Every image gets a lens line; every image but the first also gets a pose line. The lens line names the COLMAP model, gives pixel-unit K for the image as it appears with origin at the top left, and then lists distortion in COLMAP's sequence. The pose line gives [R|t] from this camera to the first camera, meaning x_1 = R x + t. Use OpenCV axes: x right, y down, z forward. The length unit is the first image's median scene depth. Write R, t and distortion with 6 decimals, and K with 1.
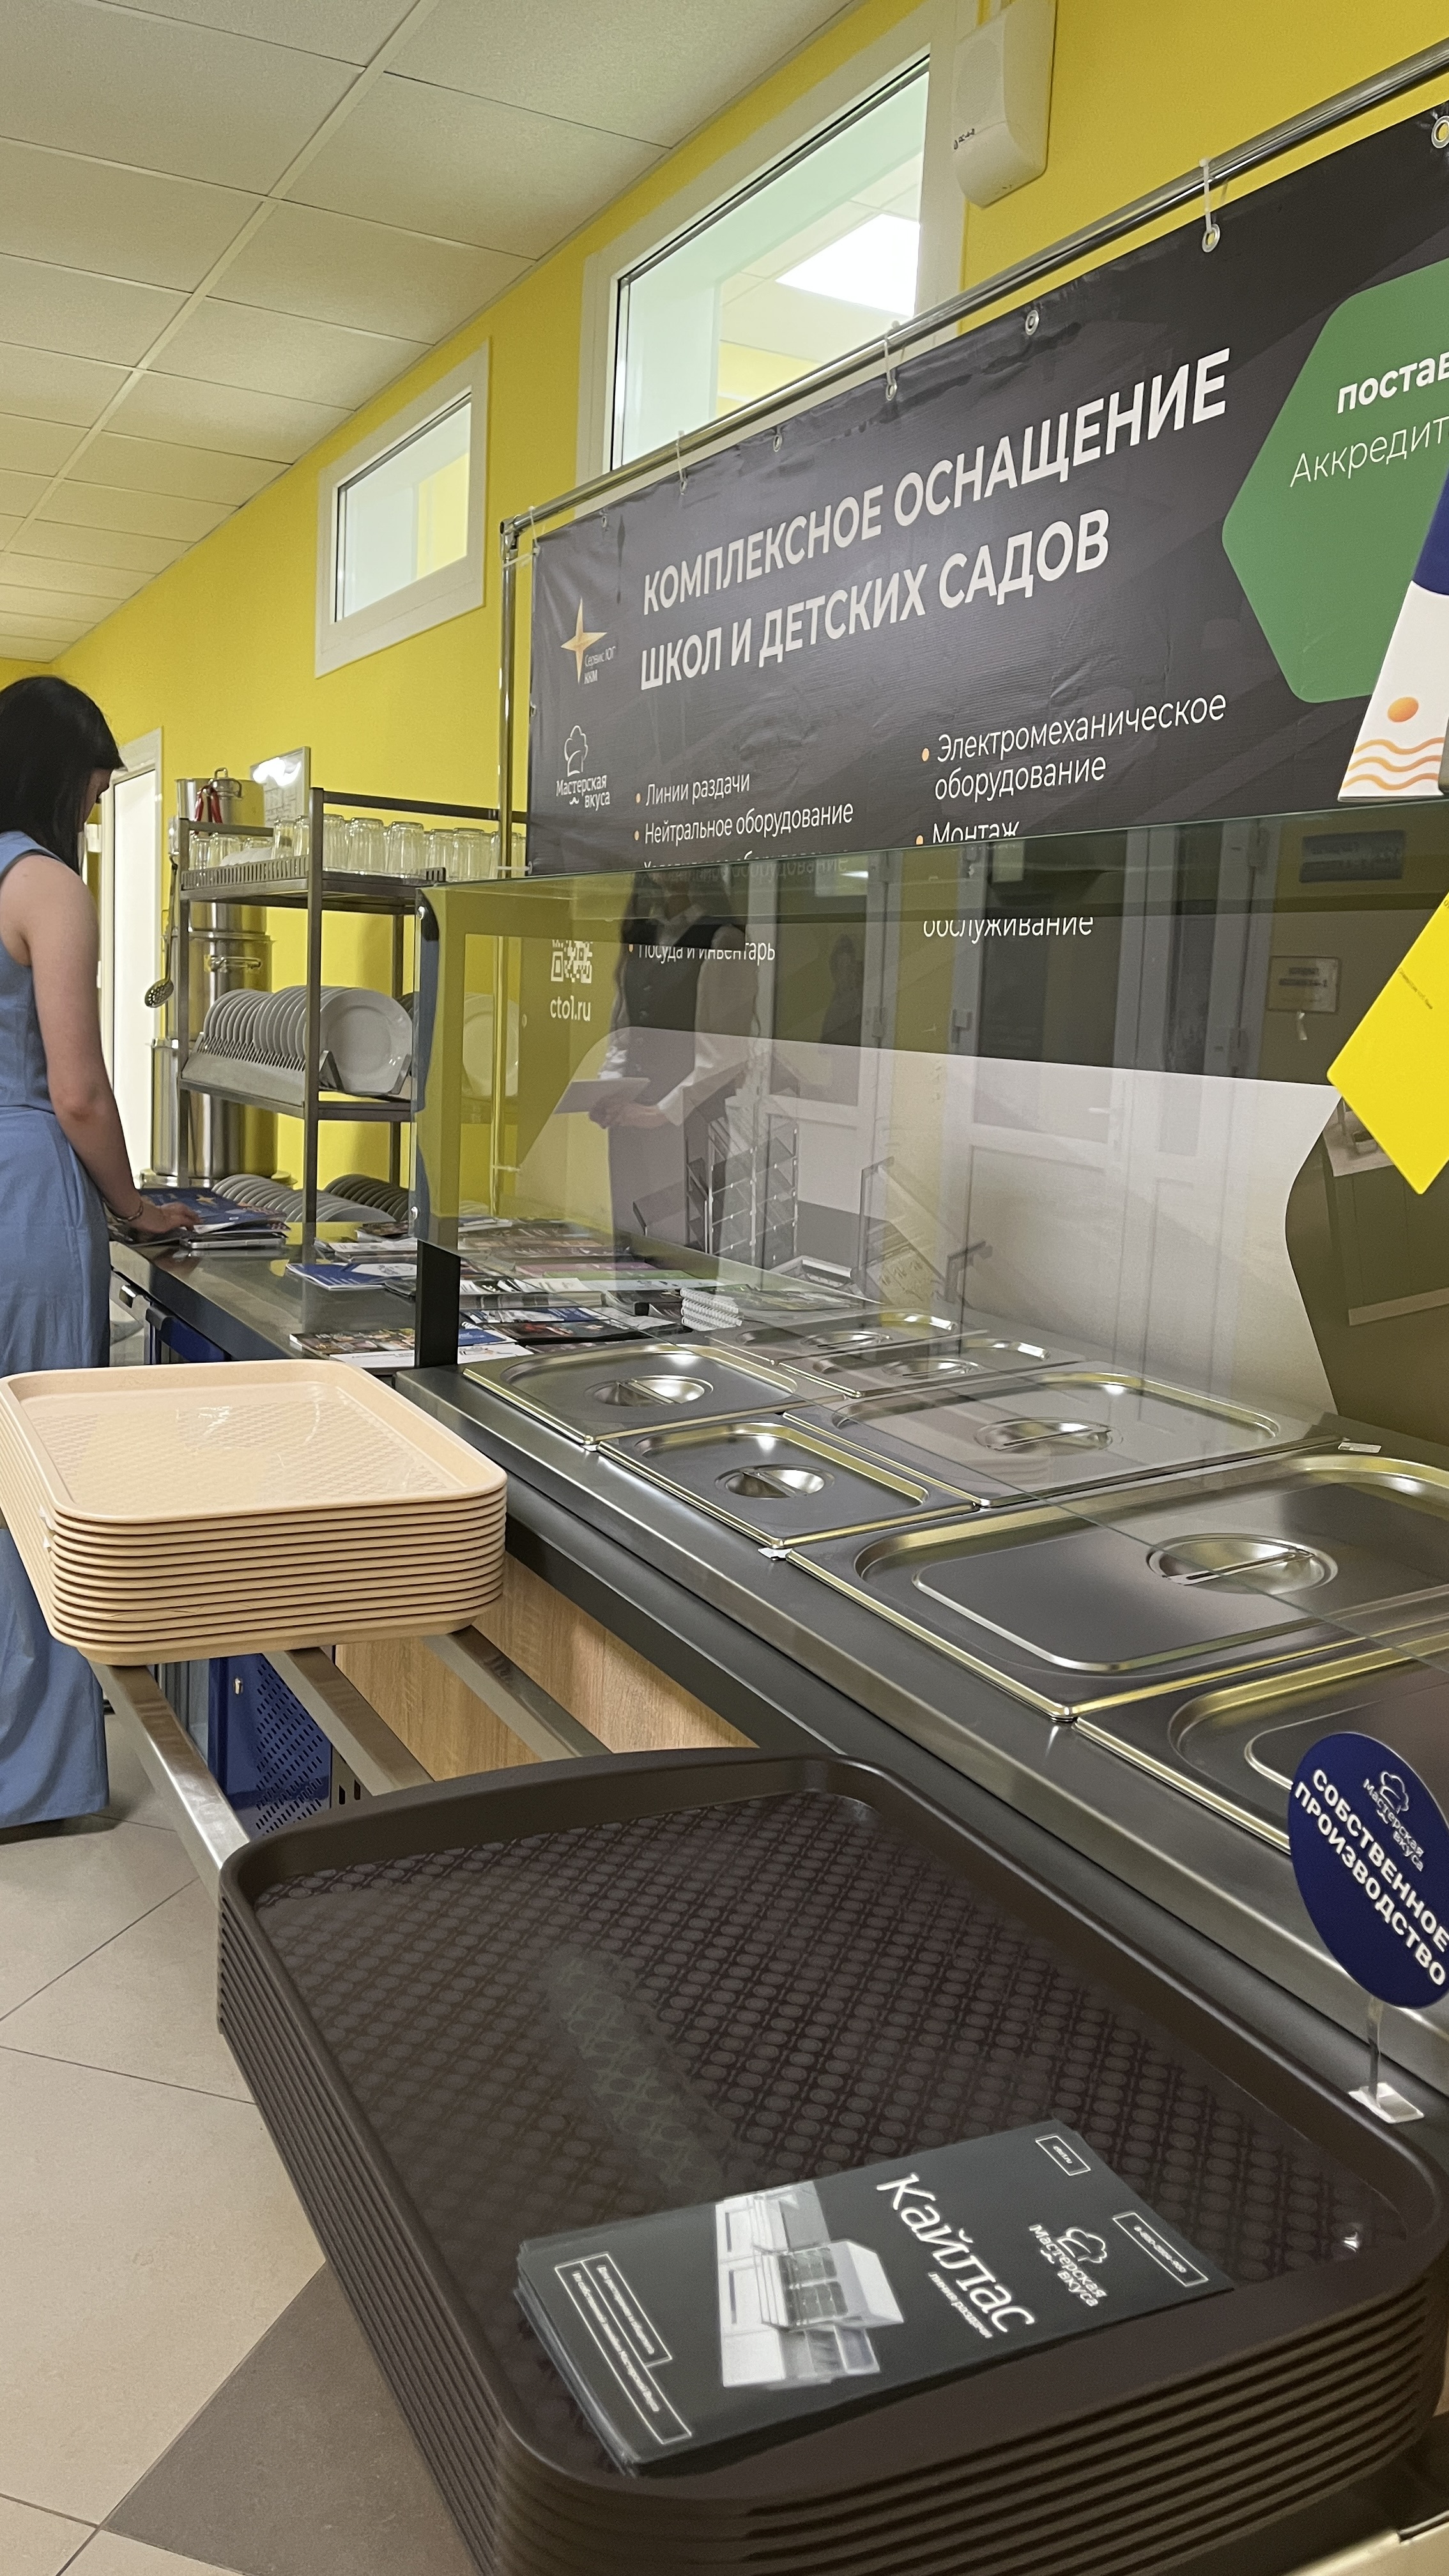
lens RADIAL K [[1968.8, 0, 746.0], [0, 1968.8, 1268.5], [0, 0, 1]] dist [0.049269, -0.054702]
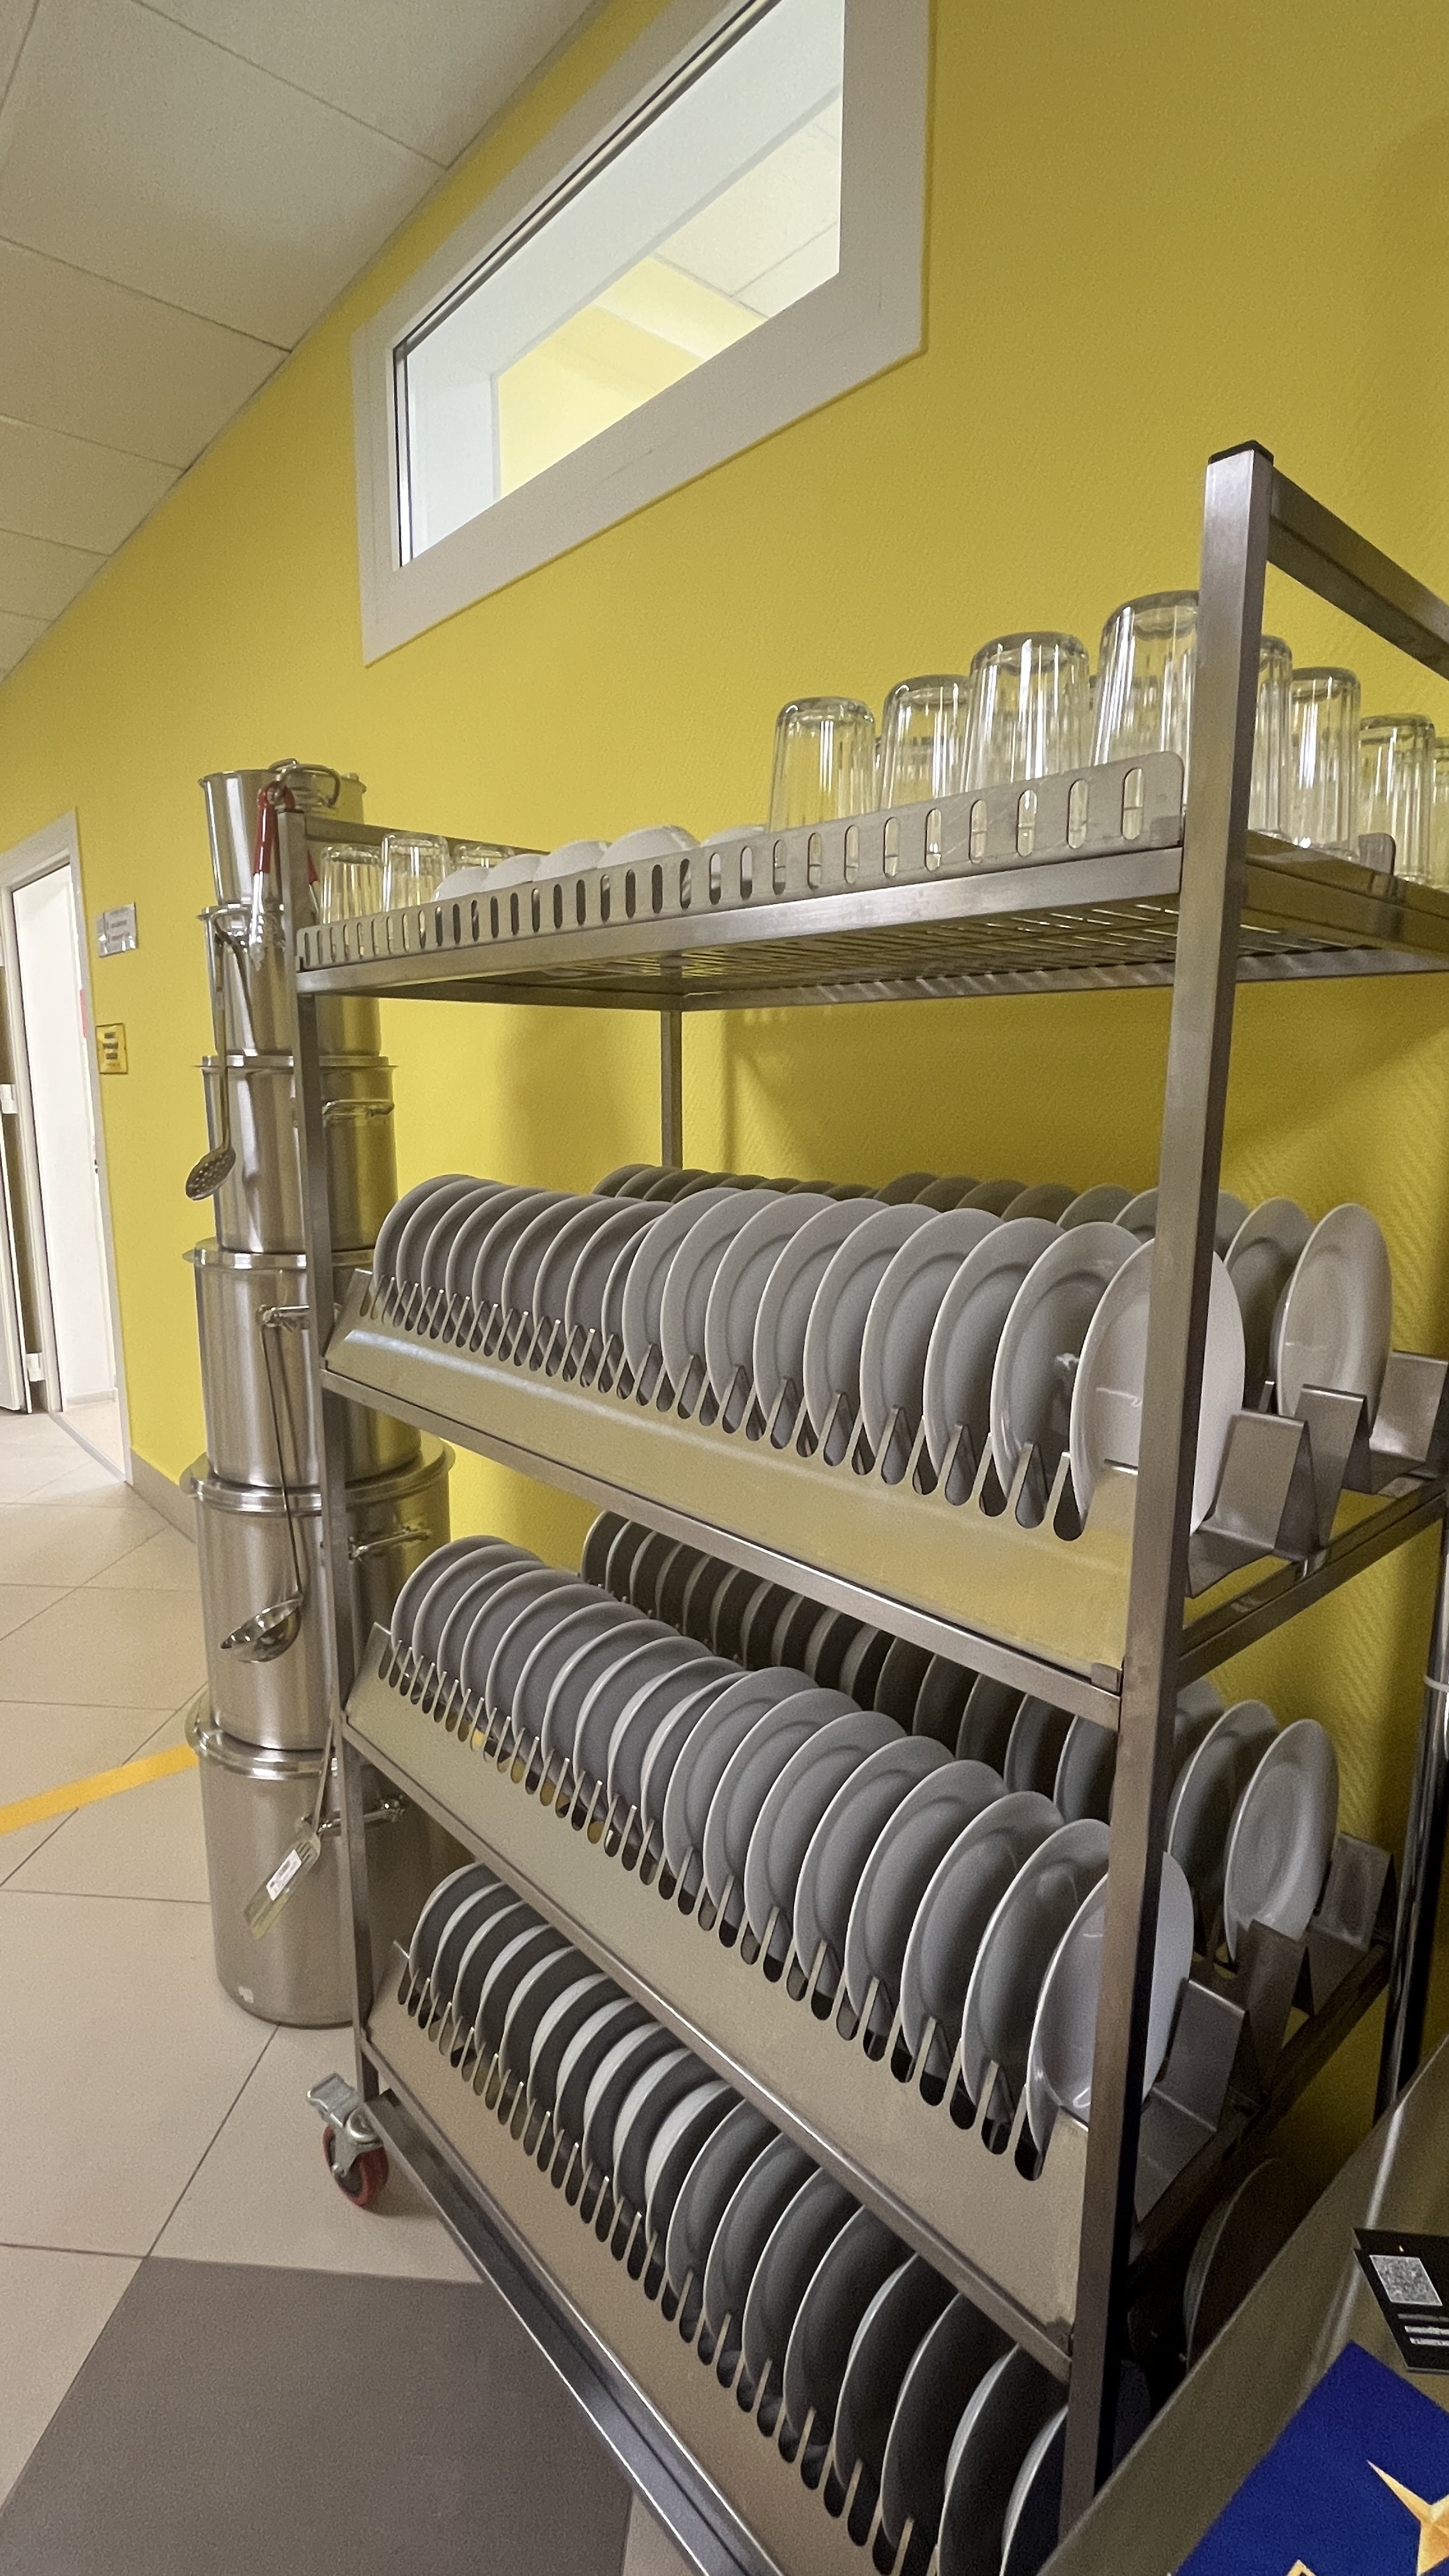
lens RADIAL K [[1217.8, 0, 717.2], [0, 1217.8, 1297.8], [0, 0, 1]] dist [-0.001795, 0.000500]
pose [[0.973348, -0.085263, 0.212894, -0.478455], [0.074094, 0.995450, 0.059918, -0.232907], [-0.217034, -0.042547, 0.975236, 1.299080]]
